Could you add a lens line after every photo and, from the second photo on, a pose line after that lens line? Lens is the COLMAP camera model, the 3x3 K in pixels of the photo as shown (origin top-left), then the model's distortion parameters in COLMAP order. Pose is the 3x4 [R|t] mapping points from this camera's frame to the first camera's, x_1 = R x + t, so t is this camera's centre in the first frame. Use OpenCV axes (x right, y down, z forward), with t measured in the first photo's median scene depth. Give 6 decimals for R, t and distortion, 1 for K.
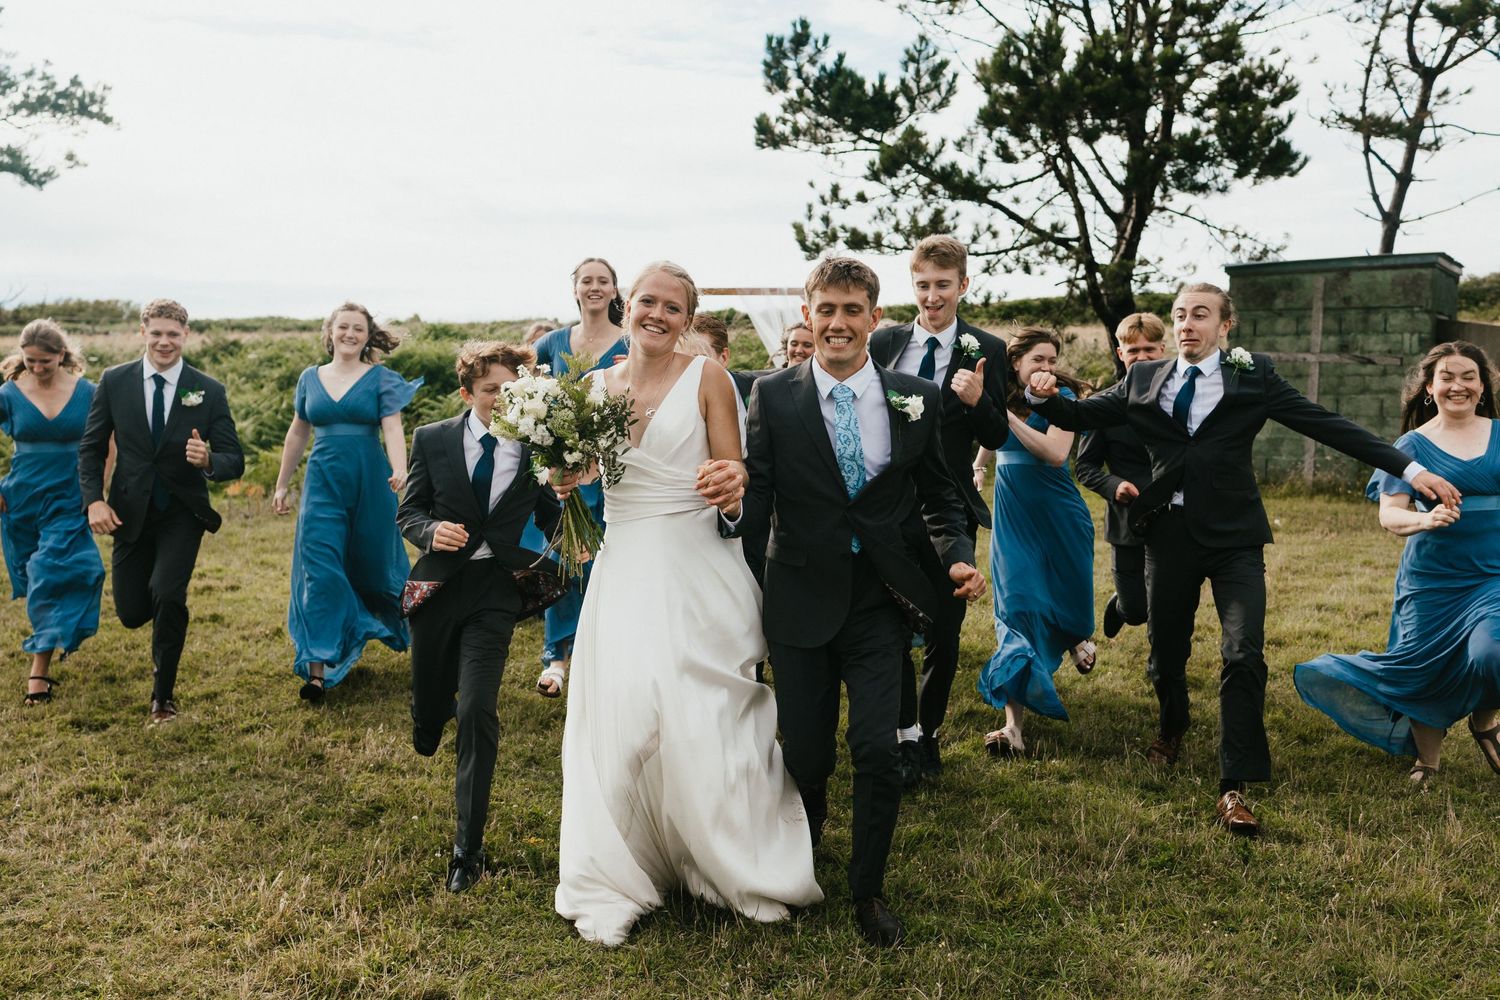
lens RADIAL K [[1538.6, 0, 707.2], [0, 1538.6, 501.0], [0, 0, 1]] dist [-0.005263, -0.018579]
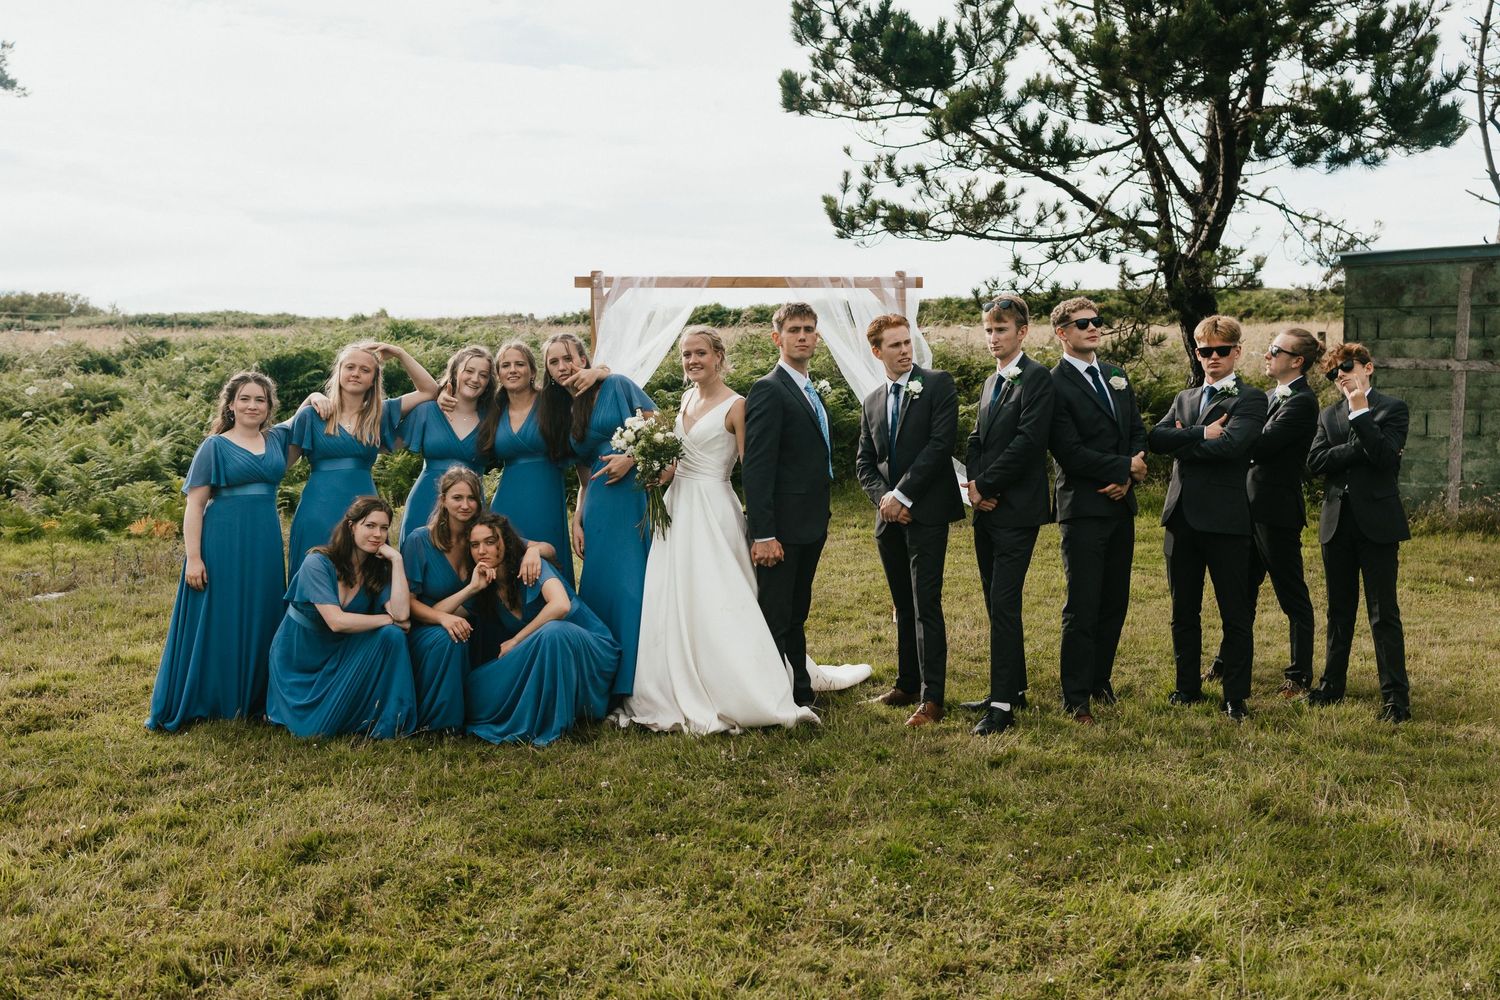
lens RADIAL K [[1538.2, 0, 750.0], [0, 1538.2, 500.0], [0, 0, 1]] dist [-0.015959, -0.014248]
pose [[0.998998, -0.002978, 0.044654, -0.022334], [0.002872, 0.999993, 0.002430, -0.021034], [-0.044660, -0.002299, 0.999000, 0.169969]]
